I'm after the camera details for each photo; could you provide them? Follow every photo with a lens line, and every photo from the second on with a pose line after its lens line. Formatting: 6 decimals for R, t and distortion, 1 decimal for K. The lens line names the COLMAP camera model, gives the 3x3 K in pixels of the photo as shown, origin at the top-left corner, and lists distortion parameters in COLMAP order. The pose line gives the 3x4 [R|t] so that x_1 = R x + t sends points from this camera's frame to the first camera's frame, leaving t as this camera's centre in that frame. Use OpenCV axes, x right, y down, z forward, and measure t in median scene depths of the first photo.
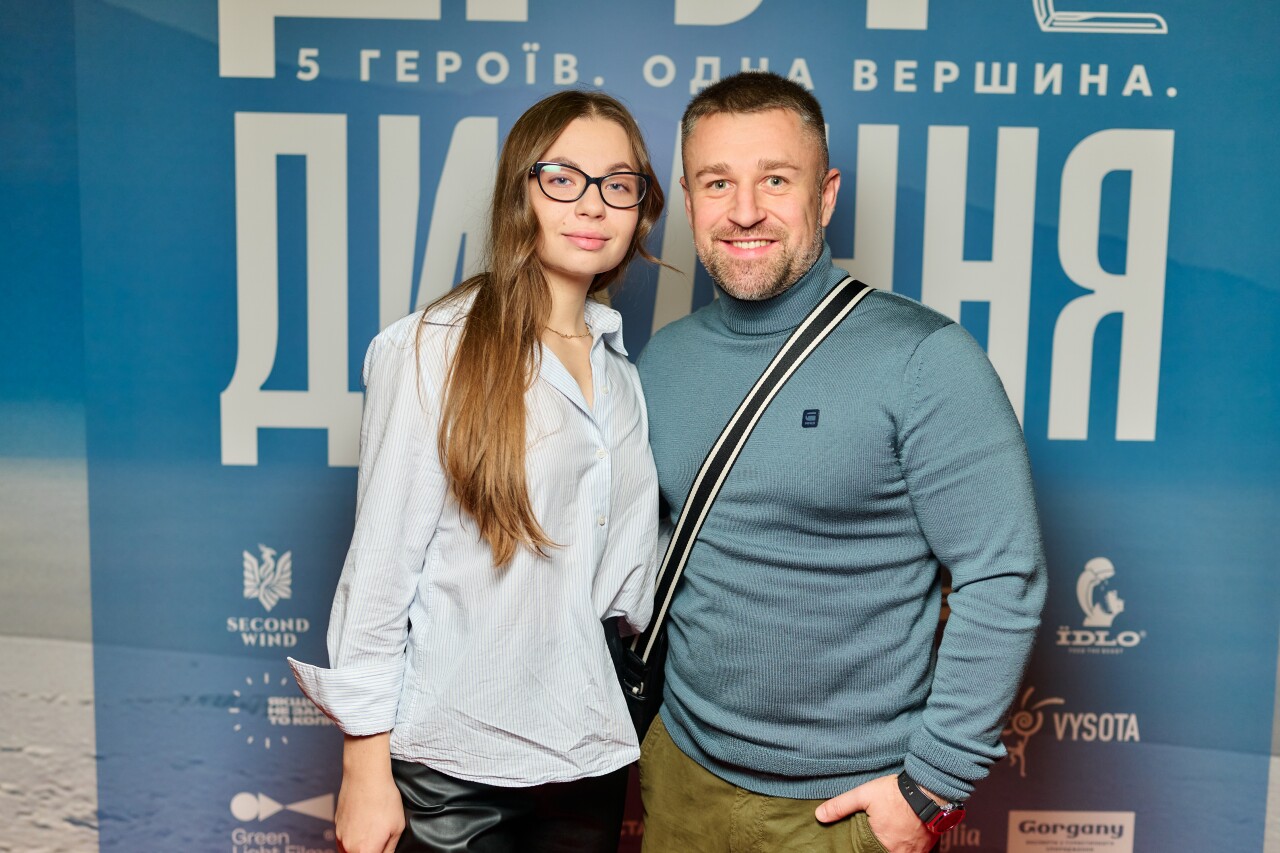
lens RADIAL K [[1260.8, 0, 652.1], [0, 1260.8, 407.1], [0, 0, 1]] dist [0.013539, 0.000000]
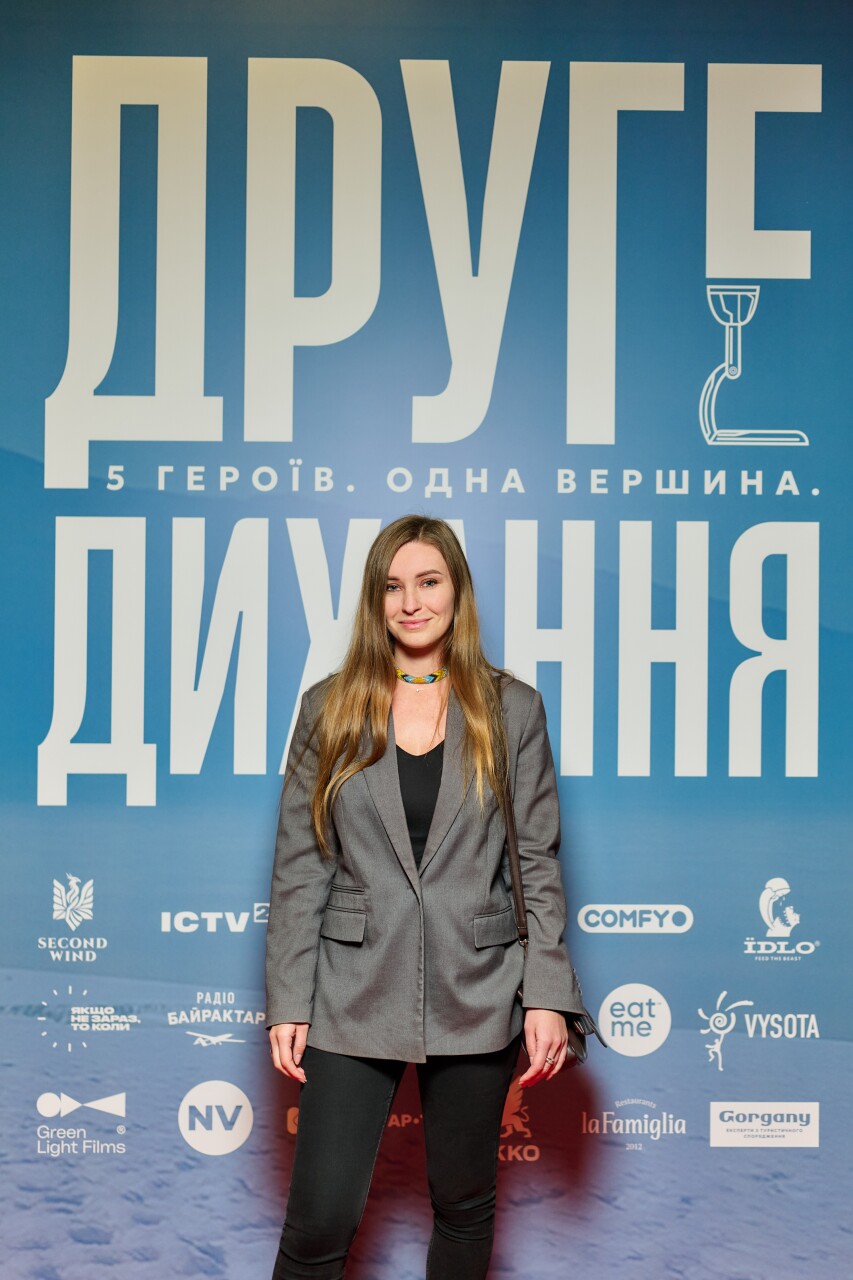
lens RADIAL K [[1260.8, 0, 423.9], [0, 1260.8, 645.4], [0, 0, 1]] dist [0.013539, 0.000000]
pose [[0.999933, -0.011102, 0.003263, 0.022770], [0.011386, 0.994271, -0.106285, 0.025686], [-0.002064, 0.106315, 0.994330, -0.202728]]
